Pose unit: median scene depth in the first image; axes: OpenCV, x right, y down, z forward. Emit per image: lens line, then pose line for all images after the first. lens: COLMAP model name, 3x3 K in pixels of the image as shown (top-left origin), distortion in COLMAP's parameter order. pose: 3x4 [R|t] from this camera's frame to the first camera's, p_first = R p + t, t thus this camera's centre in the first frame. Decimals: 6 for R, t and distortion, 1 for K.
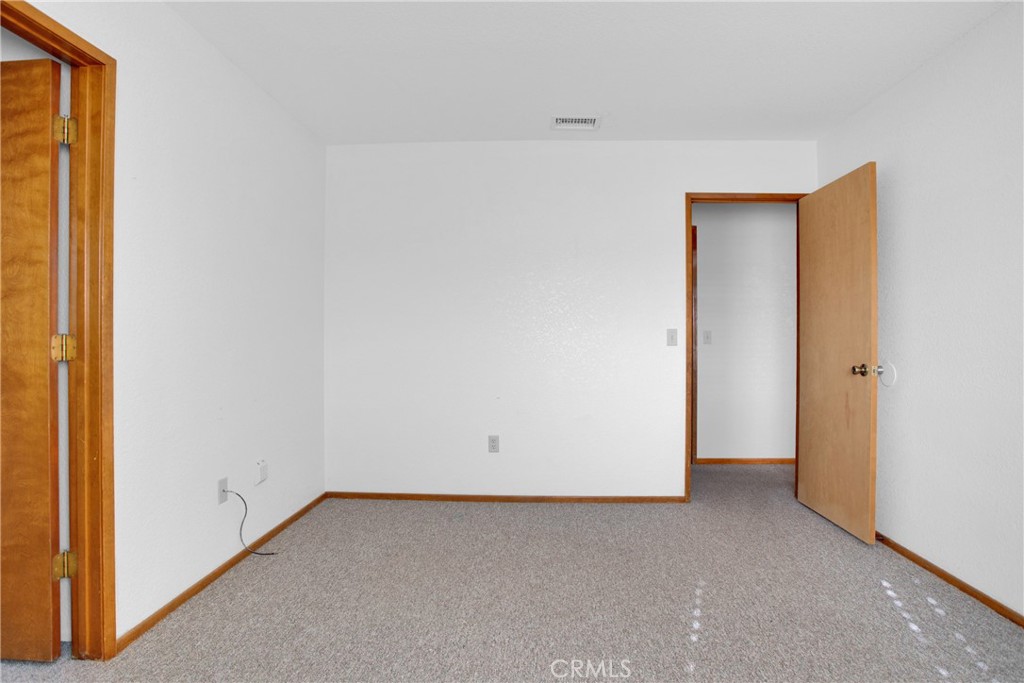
lens RADIAL K [[646.3, 0, 512.0], [0, 646.3, 341.5], [0, 0, 1]] dist [-0.003443, -0.000853]
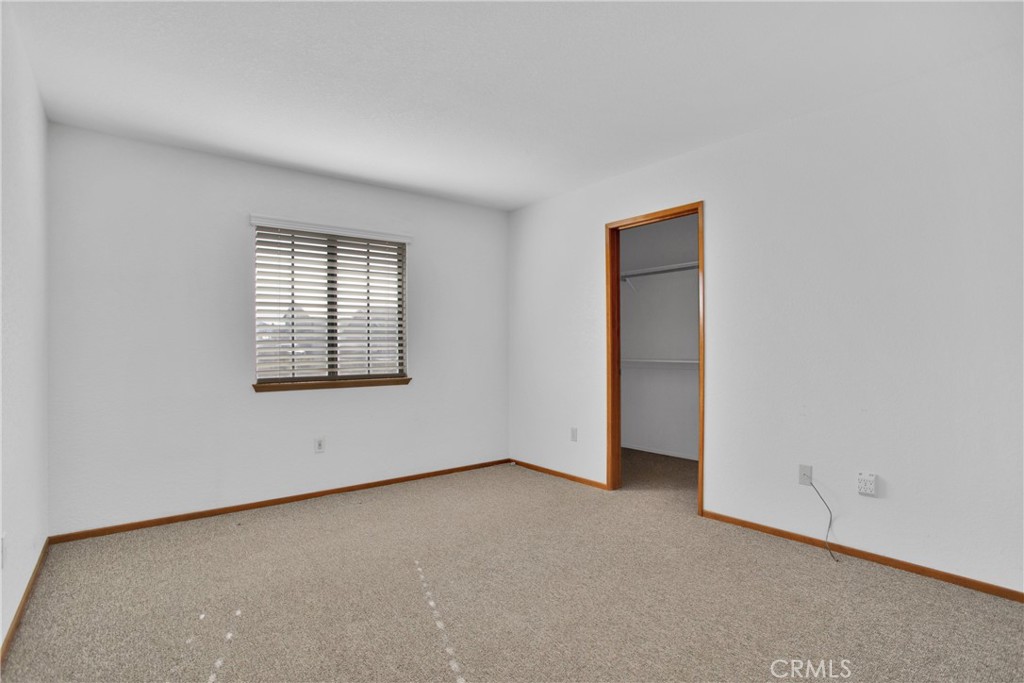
lens RADIAL K [[646.3, 0, 512.0], [0, 646.3, 341.5], [0, 0, 1]] dist [-0.003443, -0.000853]
pose [[-0.825570, 0.000148, -0.564300, 0.767487], [0.000863, 0.999999, -0.001000, -0.019736], [0.564299, -0.001313, -0.825569, 1.883897]]
